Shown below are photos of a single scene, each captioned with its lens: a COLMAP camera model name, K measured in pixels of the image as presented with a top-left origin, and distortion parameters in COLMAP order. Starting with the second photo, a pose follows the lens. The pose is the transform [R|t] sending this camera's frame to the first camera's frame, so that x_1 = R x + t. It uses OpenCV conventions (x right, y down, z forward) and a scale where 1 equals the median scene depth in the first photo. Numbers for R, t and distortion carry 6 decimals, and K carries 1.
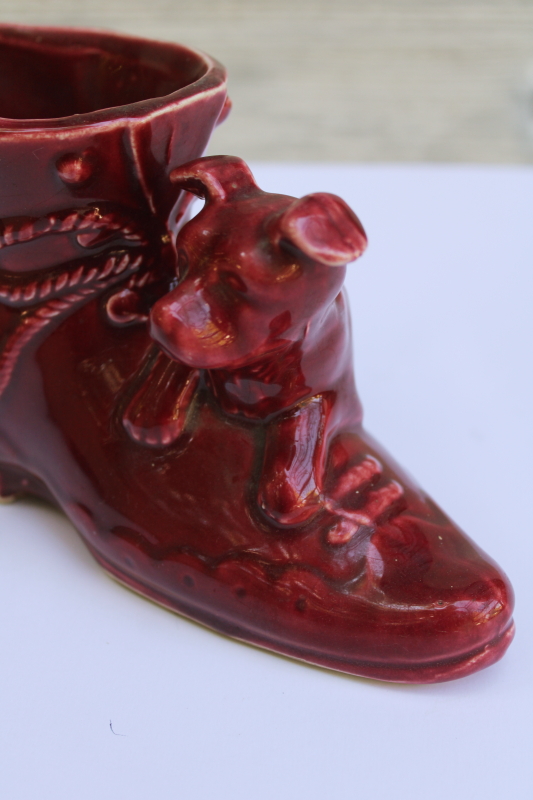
lens RADIAL K [[1157.8, 0, 266.4], [0, 1157.8, 398.4], [0, 0, 1]] dist [-0.057726, 0.000000]
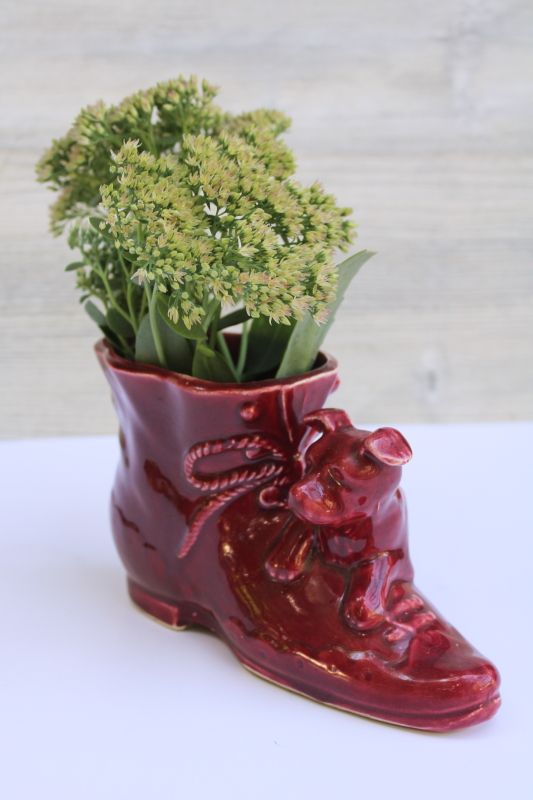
lens RADIAL K [[1157.8, 0, 266.6], [0, 1157.8, 408.0], [0, 0, 1]] dist [-0.057726, 0.000000]
pose [[0.995162, 0.040440, -0.089543, 0.016789], [-0.060895, 0.969081, -0.239111, 0.205878], [0.077105, 0.243407, 0.966855, -0.674347]]
